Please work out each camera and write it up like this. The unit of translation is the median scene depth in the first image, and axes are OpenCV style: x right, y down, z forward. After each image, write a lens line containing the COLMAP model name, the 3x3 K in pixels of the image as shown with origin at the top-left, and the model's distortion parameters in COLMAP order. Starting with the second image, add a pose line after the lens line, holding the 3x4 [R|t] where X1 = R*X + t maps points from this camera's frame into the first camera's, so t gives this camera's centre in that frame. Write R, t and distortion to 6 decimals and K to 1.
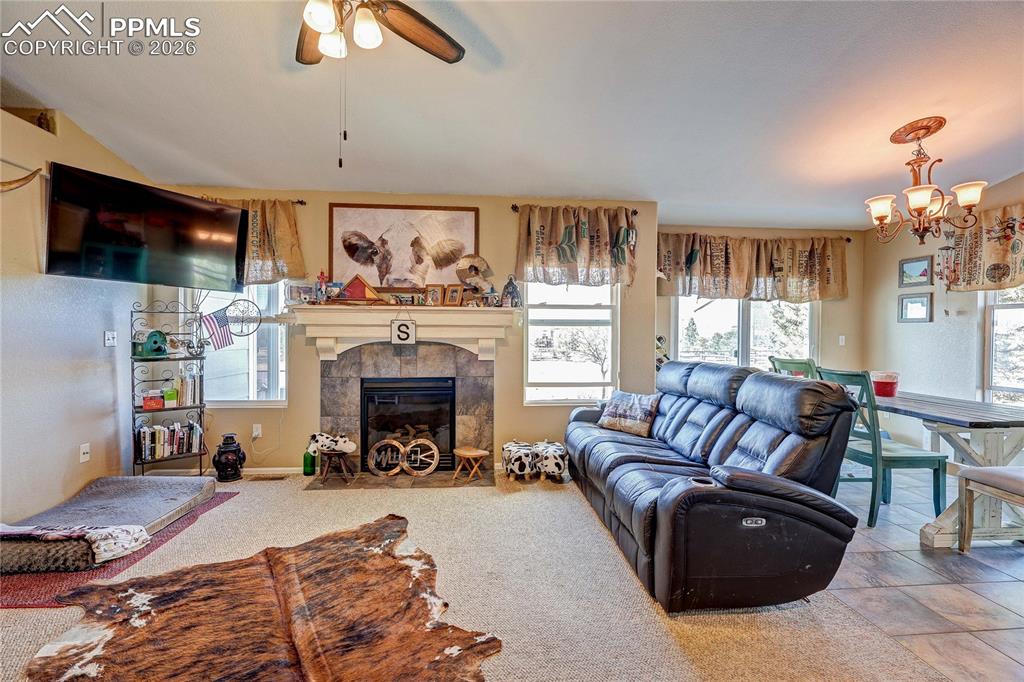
lens RADIAL K [[477.2, 0, 496.5], [0, 477.2, 334.7], [0, 0, 1]] dist [-0.000746, -0.000280]
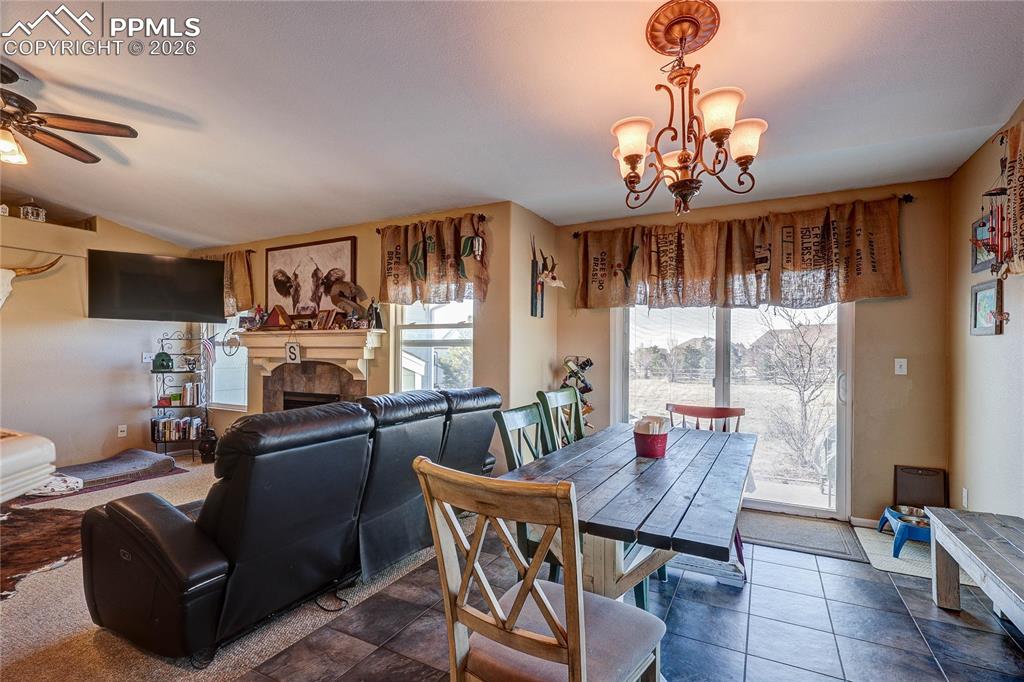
lens RADIAL K [[477.2, 0, 504.9], [0, 477.2, 347.1], [0, 0, 1]] dist [-0.000746, -0.000280]
pose [[0.841367, -0.006028, -0.540431, 0.821387], [-0.000711, 0.999925, -0.012259, -0.006024], [0.540464, 0.010698, 0.841299, 0.290605]]
